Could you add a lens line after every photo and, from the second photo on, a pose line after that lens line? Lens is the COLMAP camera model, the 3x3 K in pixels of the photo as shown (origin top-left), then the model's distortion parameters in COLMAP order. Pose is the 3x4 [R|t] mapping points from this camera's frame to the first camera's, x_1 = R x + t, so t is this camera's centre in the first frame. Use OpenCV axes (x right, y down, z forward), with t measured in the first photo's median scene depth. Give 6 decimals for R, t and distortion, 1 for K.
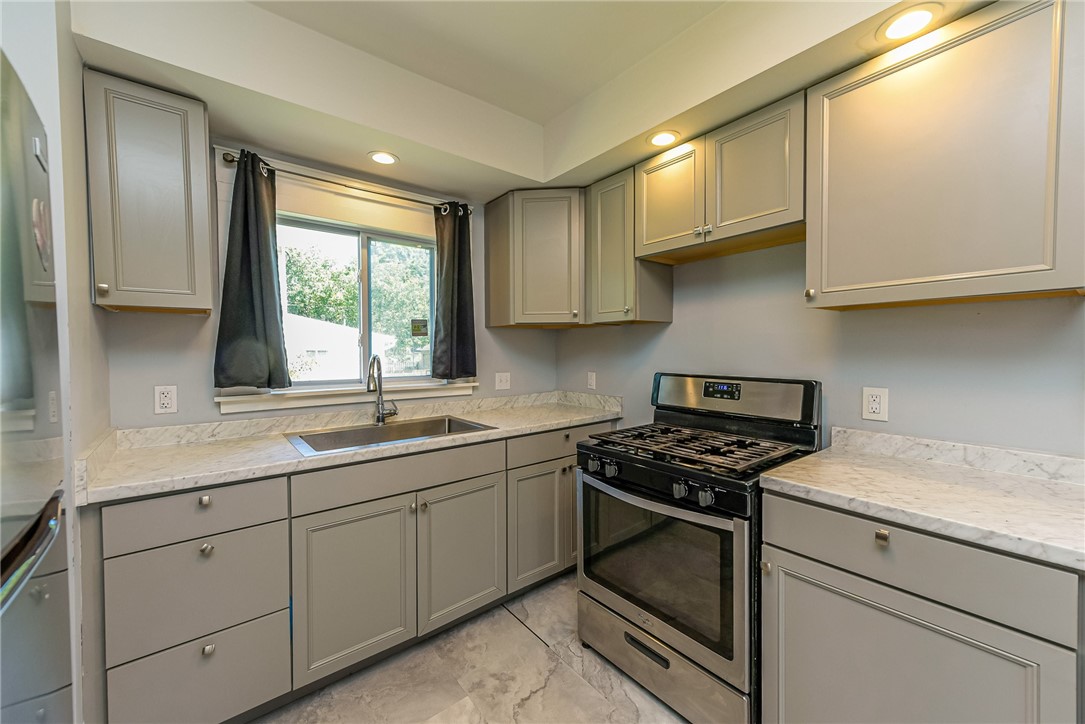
lens RADIAL K [[421.0, 0, 554.0], [0, 421.0, 362.2], [0, 0, 1]] dist [0.011178, -0.000067]
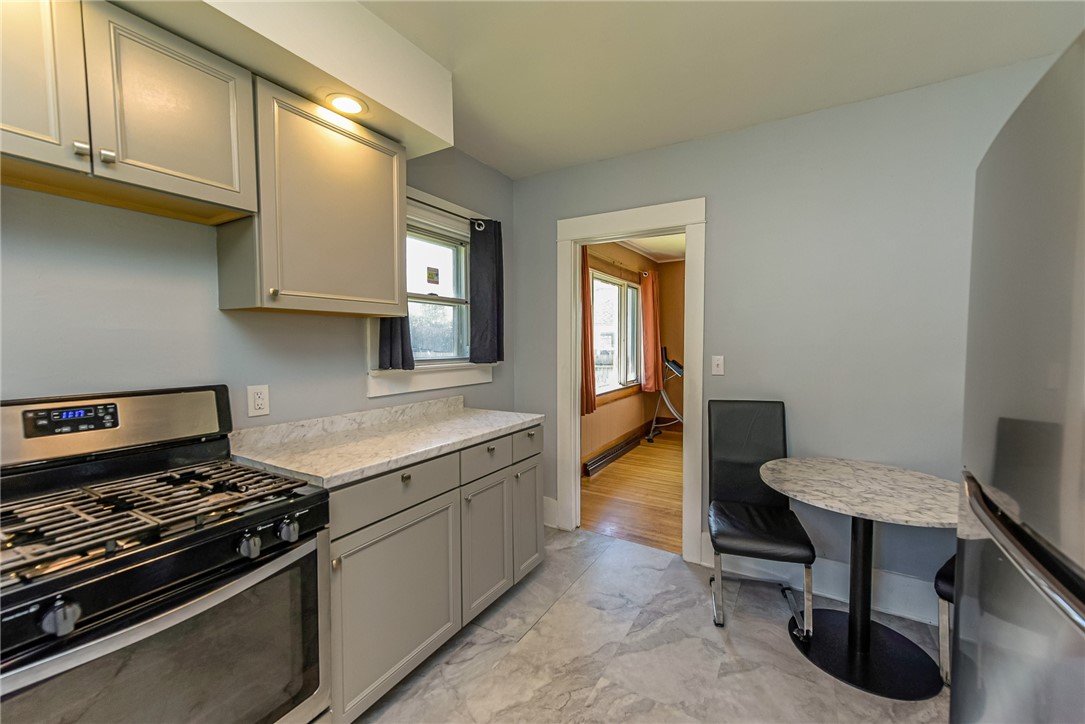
lens RADIAL K [[421.0, 0, 554.0], [0, 421.0, 362.2], [0, 0, 1]] dist [0.011178, -0.000067]
pose [[-0.352439, -0.038785, 0.935031, -0.536320], [0.032077, 0.998053, 0.053489, -0.033257], [-0.935285, 0.048844, -0.350508, 0.726423]]
